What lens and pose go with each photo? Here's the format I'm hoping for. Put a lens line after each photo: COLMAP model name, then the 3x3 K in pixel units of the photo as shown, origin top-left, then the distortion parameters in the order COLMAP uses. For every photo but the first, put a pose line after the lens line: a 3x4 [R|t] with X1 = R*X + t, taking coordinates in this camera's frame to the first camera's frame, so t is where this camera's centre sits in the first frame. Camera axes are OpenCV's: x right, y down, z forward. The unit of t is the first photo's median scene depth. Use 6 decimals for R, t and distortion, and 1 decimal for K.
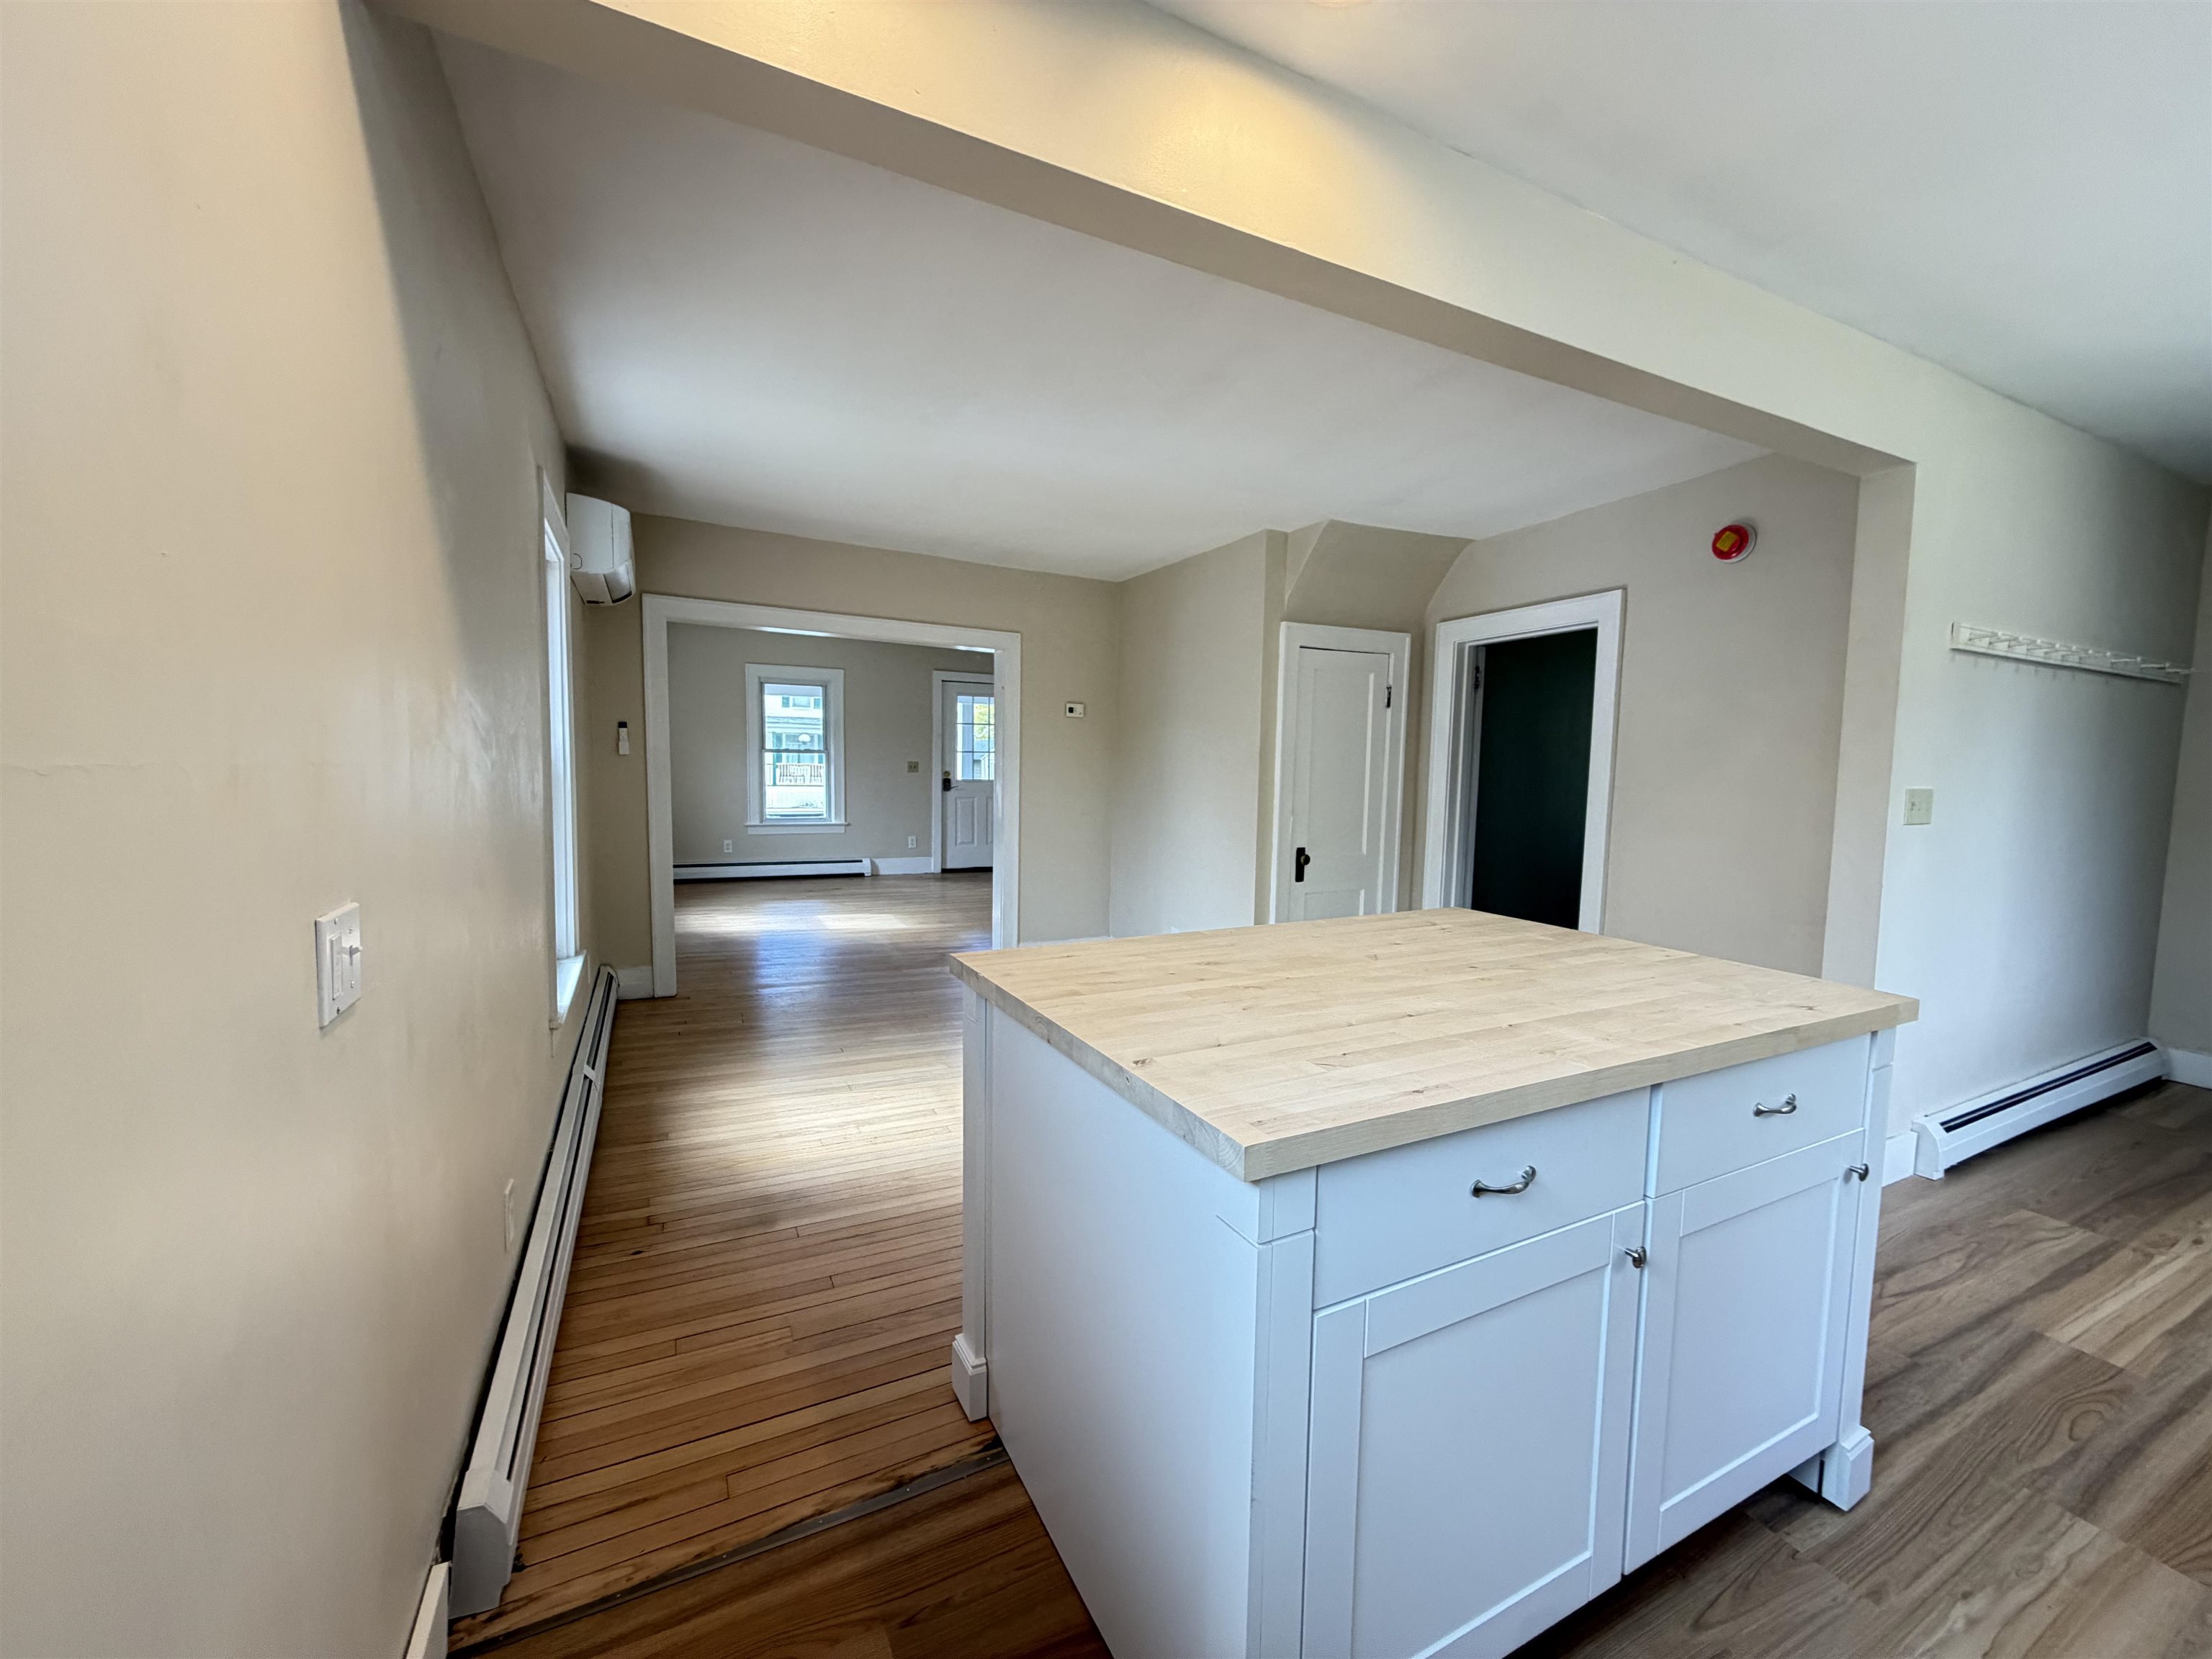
lens RADIAL K [[882.1, 0, 1105.2], [0, 882.1, 829.0], [0, 0, 1]] dist [0.000436, -0.000263]
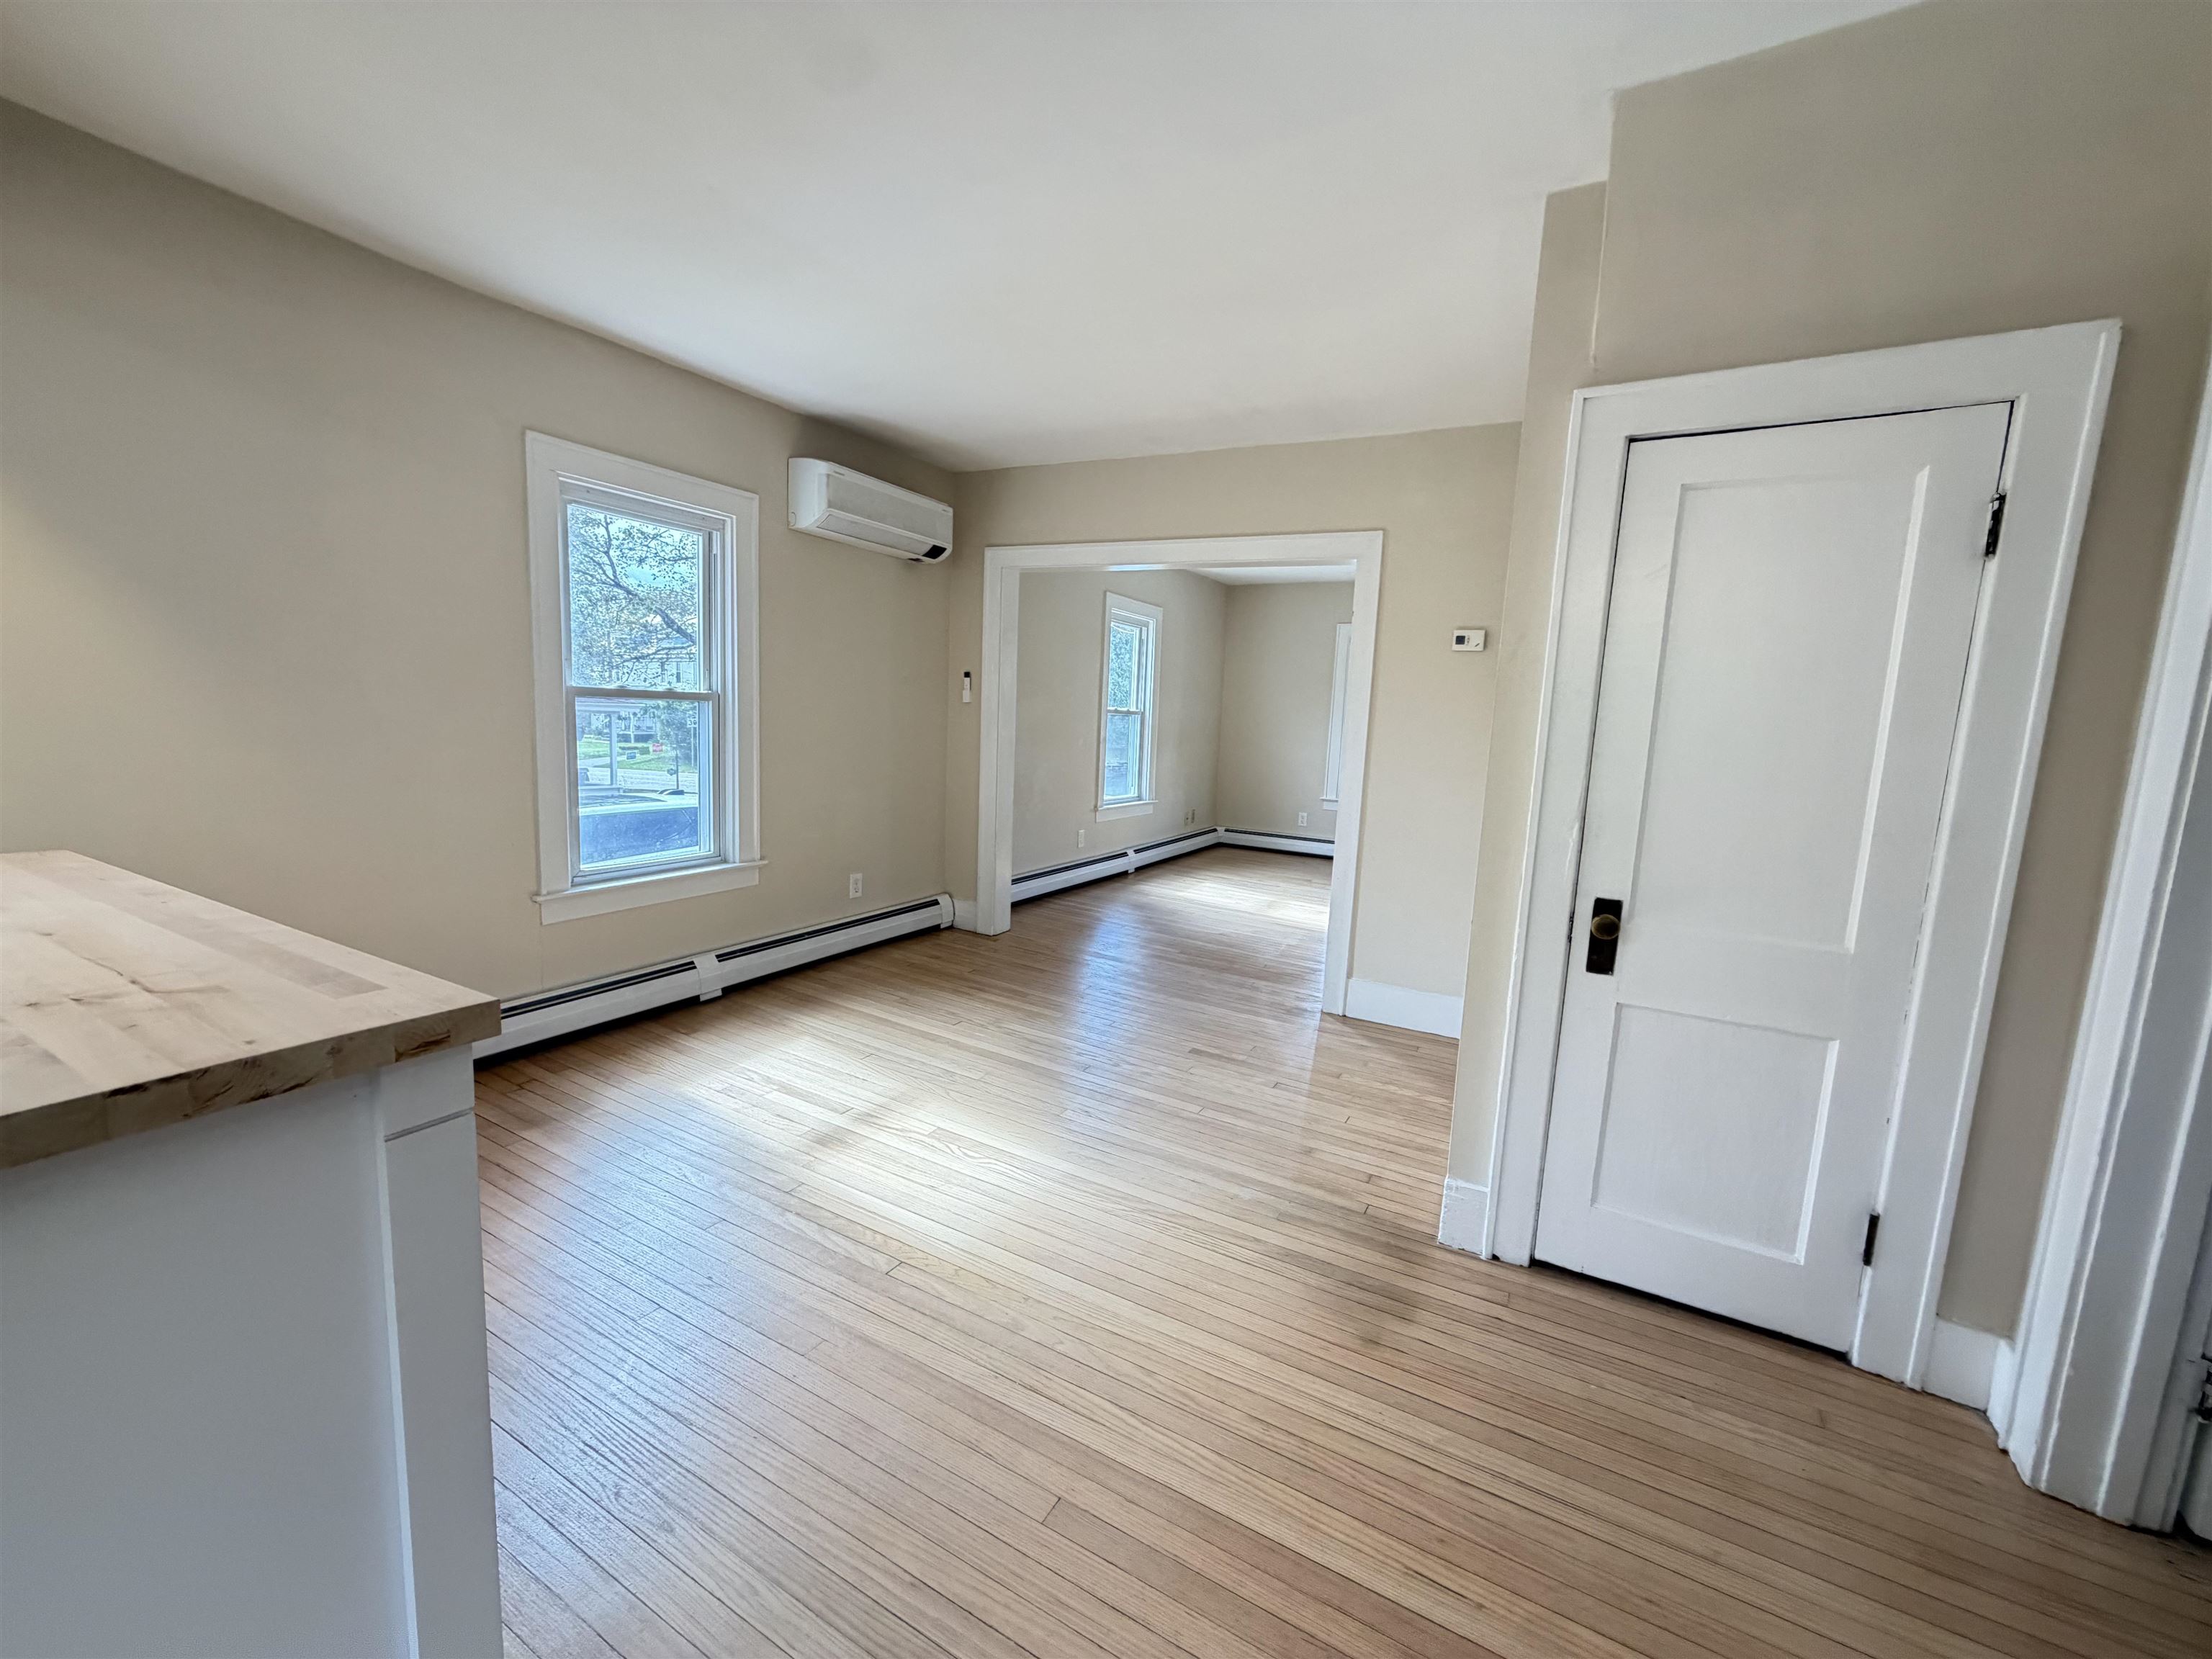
lens RADIAL K [[882.1, 0, 1098.7], [0, 882.1, 833.8], [0, 0, 1]] dist [0.000436, -0.000263]
pose [[0.554136, 0.113702, -0.824624, 0.464114], [-0.100941, 0.992496, 0.069018, -0.017086], [0.826283, 0.044992, 0.561455, 0.555499]]
